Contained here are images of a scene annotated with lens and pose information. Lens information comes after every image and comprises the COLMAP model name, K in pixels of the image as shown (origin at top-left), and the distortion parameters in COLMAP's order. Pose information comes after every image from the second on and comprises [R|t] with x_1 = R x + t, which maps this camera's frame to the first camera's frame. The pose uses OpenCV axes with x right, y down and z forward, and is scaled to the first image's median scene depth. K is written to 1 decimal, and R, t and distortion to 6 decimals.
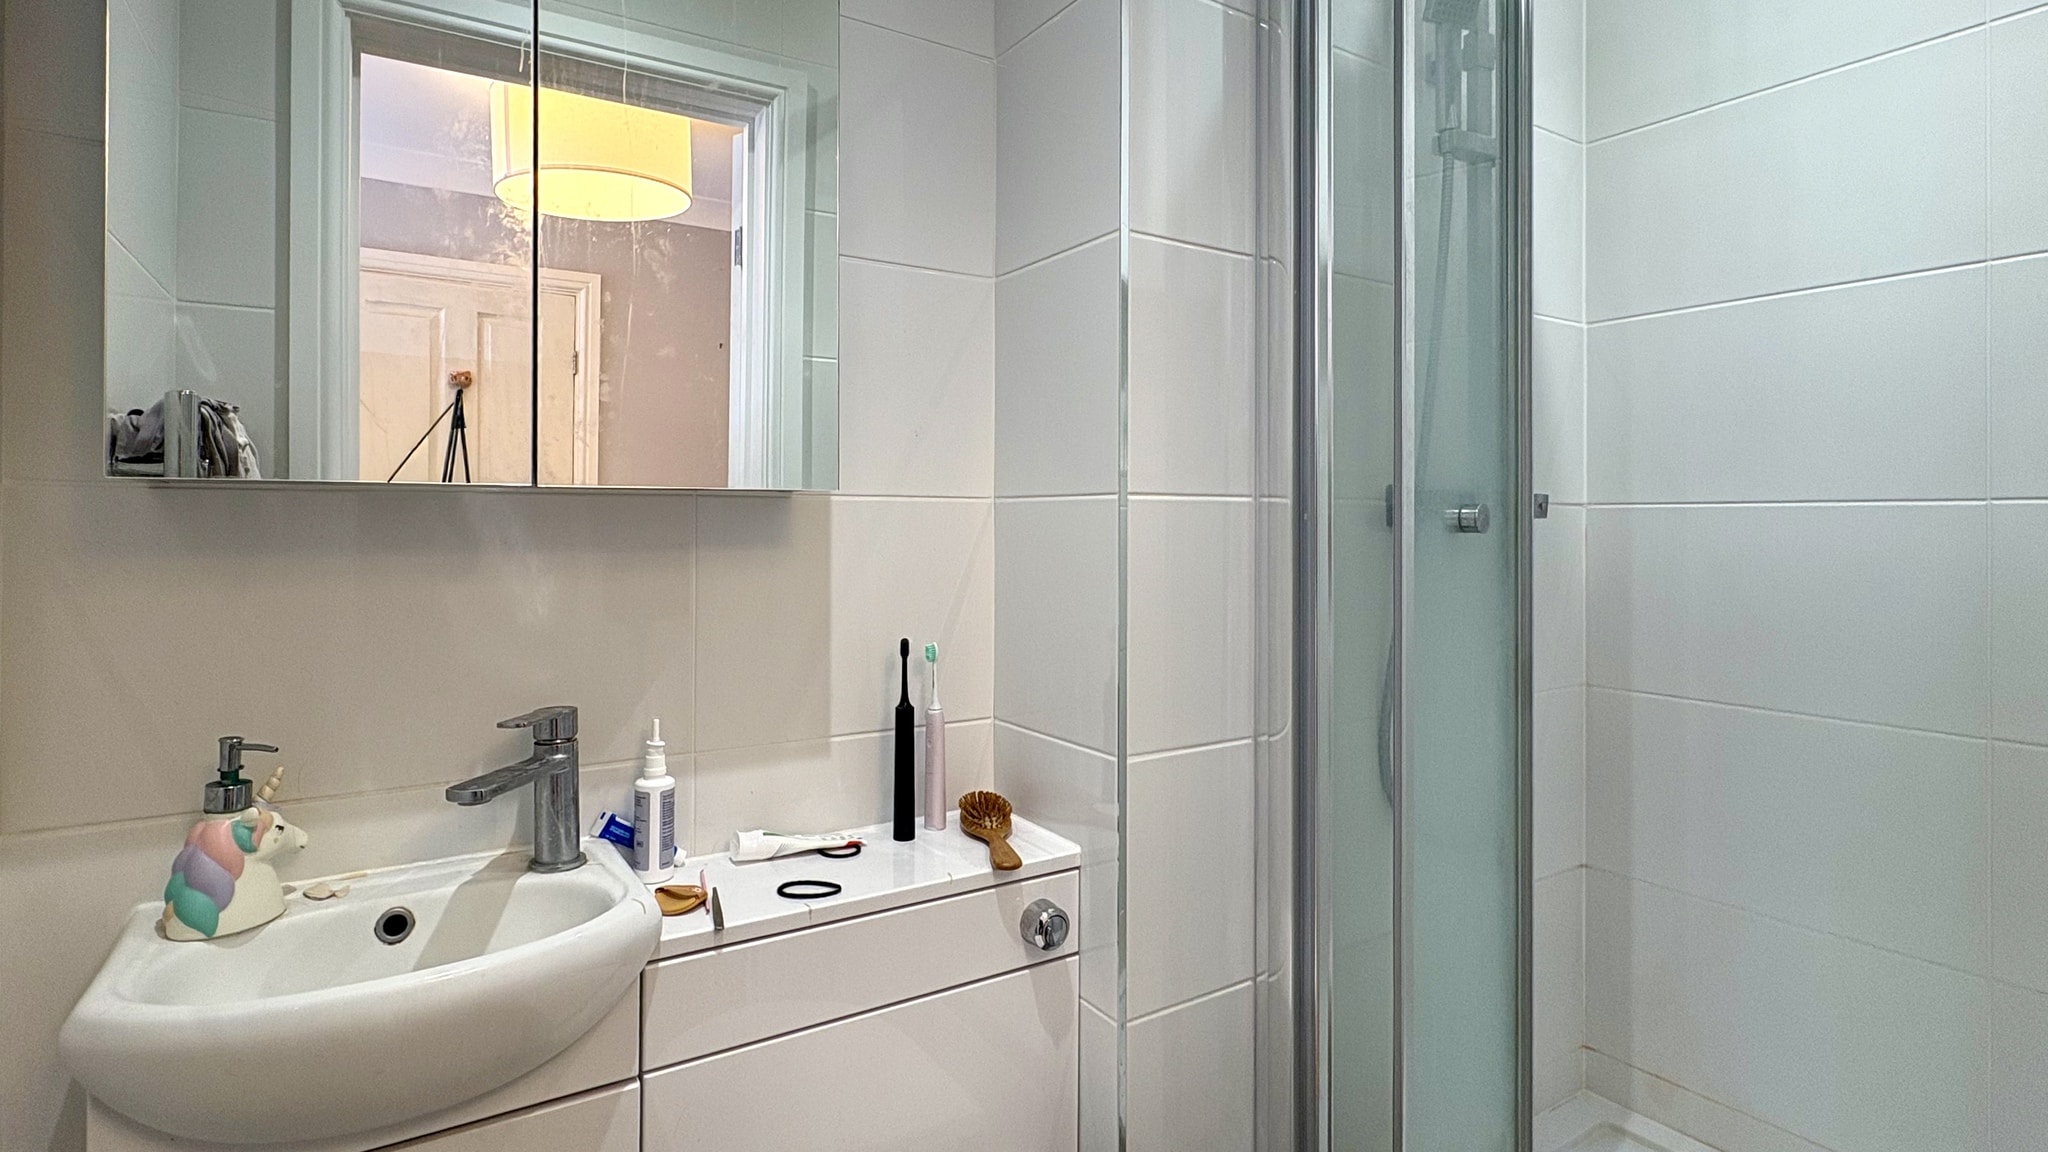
lens RADIAL K [[1019.2, 0, 1029.4], [0, 1019.2, 556.0], [0, 0, 1]] dist [-0.004401, 0.001901]
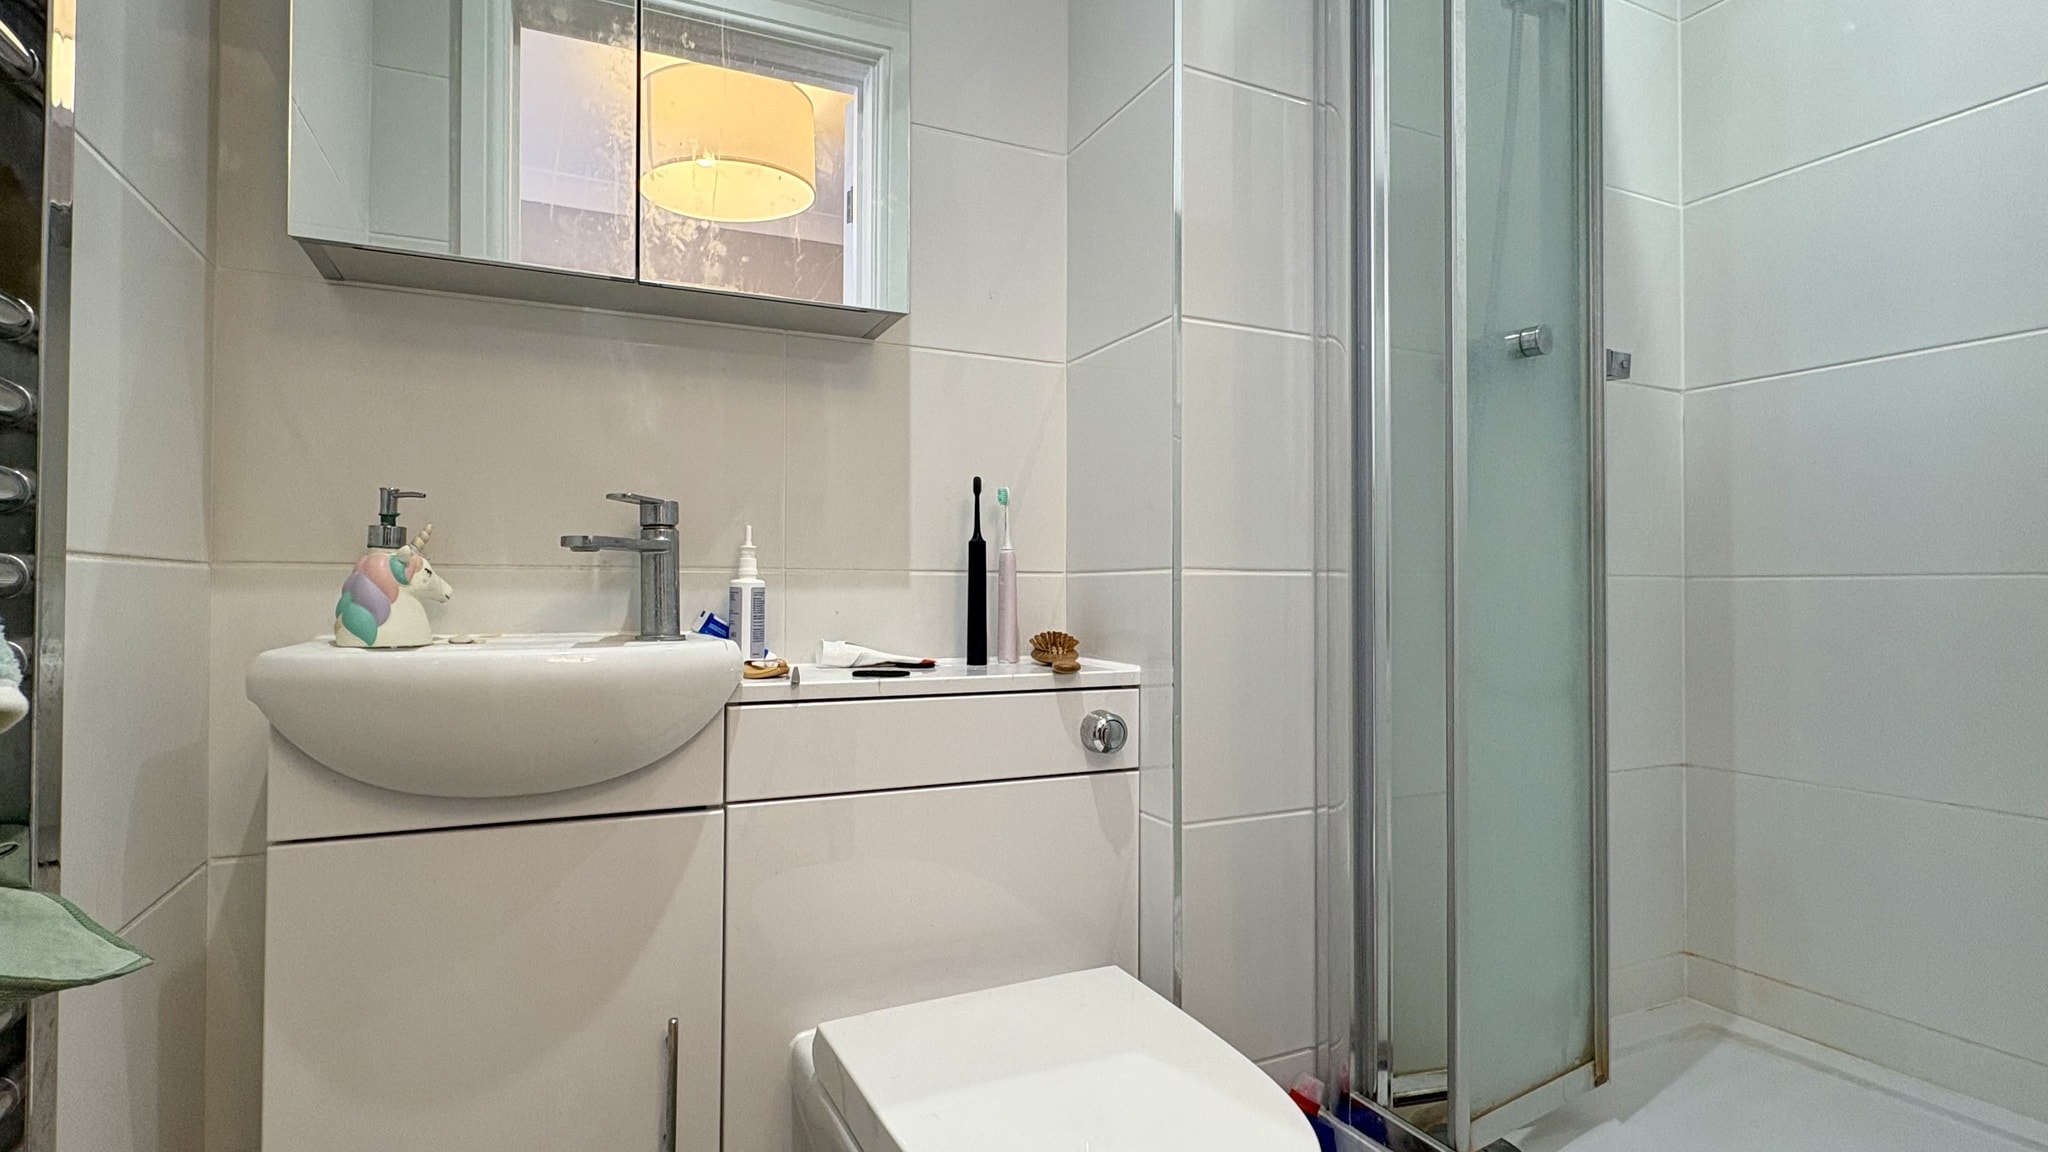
lens RADIAL K [[999.3, 0, 1030.4], [0, 999.3, 609.9], [0, 0, 1]] dist [-0.001774, 0.001072]
pose [[0.991808, 0.000065, -0.127734, 0.069480], [-0.001258, 0.999956, -0.009252, 0.237419], [0.127728, 0.009337, 0.991765, -0.034791]]
